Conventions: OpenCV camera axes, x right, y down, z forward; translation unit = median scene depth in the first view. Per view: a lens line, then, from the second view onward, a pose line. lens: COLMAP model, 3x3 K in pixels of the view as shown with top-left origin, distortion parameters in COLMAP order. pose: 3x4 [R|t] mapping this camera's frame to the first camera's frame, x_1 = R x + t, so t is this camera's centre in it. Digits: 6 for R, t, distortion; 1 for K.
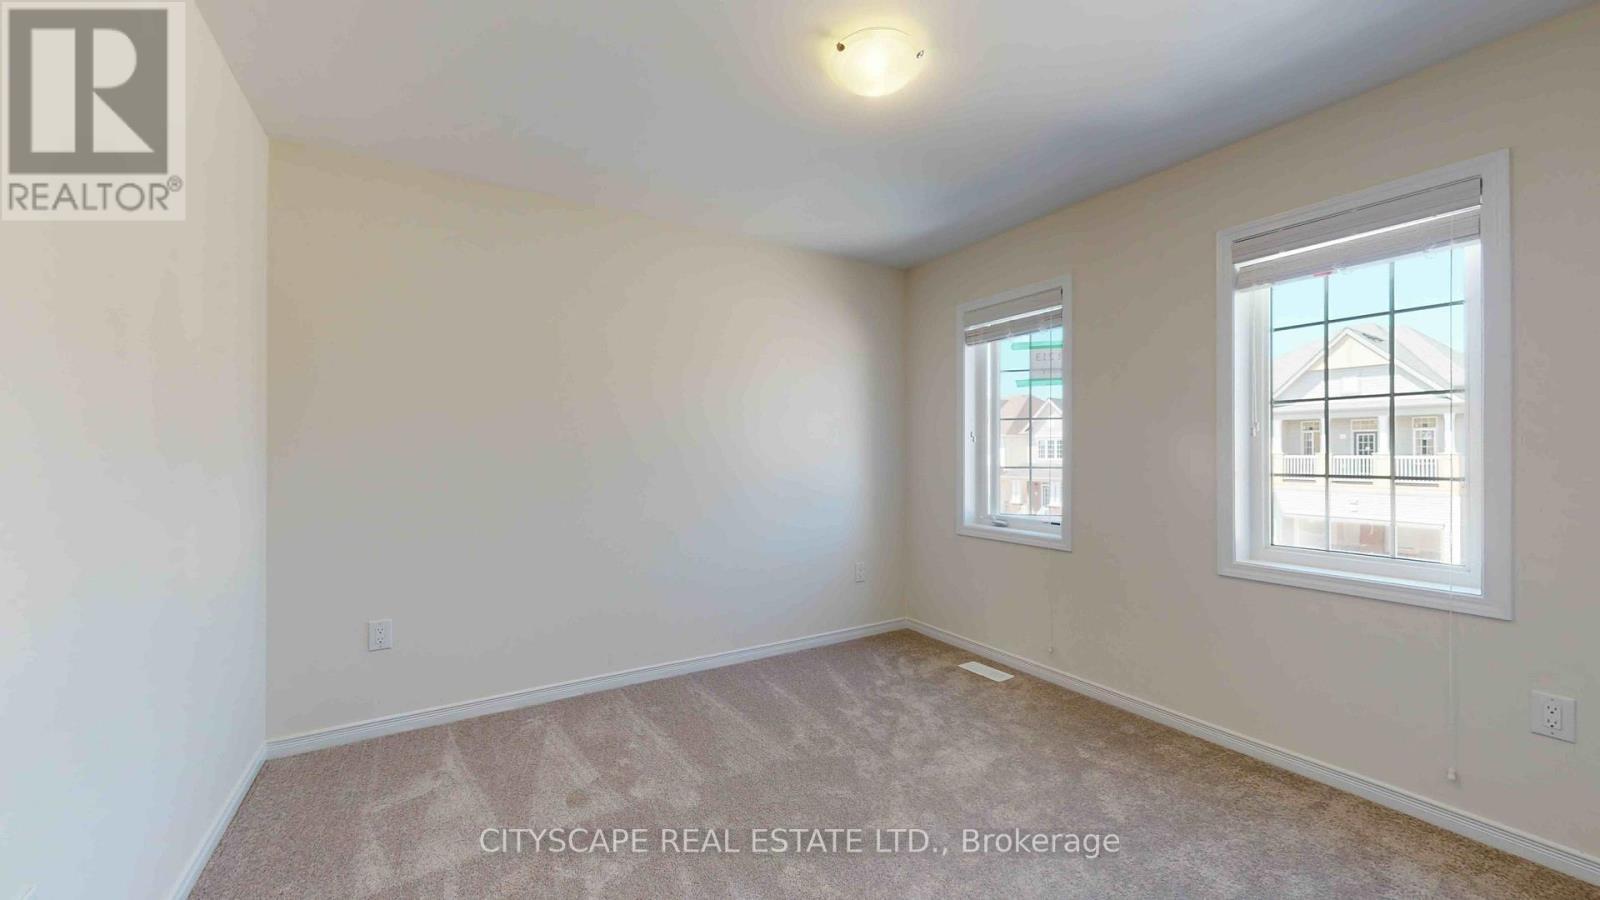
lens RADIAL K [[587.5, 0, 800.5], [0, 587.5, 449.1], [0, 0, 1]] dist [-0.002203, 0.000294]
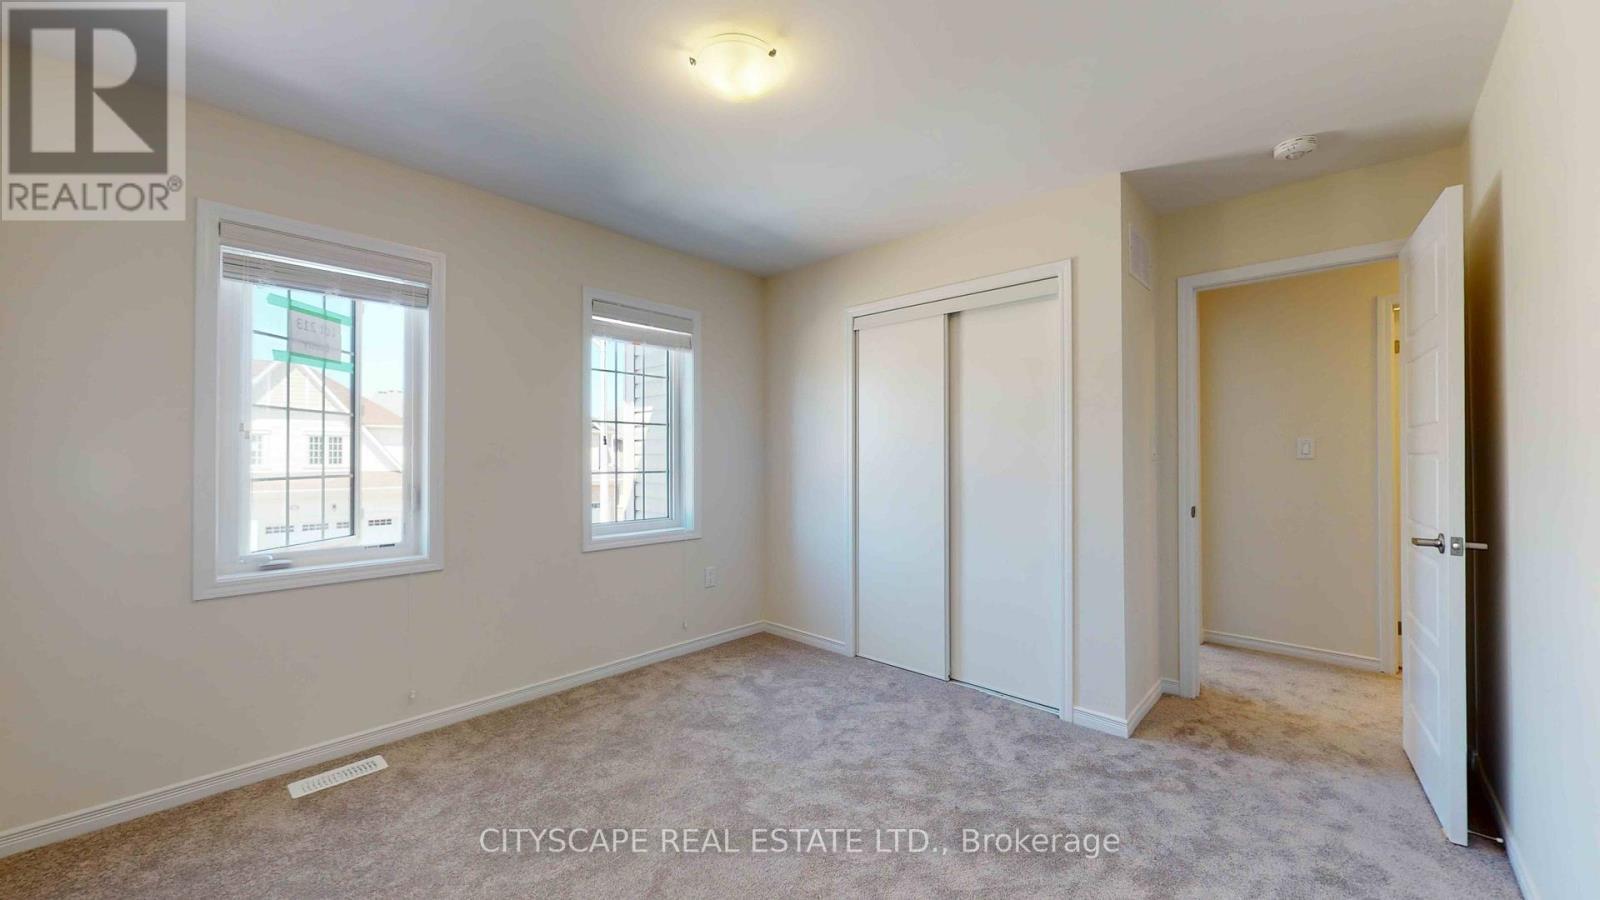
lens RADIAL K [[587.5, 0, 794.7], [0, 587.5, 449.9], [0, 0, 1]] dist [-0.002203, 0.000294]
pose [[-0.265463, 0.015701, 0.963993, -0.501247], [-0.003865, 0.999842, -0.017349, 0.008304], [-0.964113, -0.008331, -0.265361, 0.686775]]
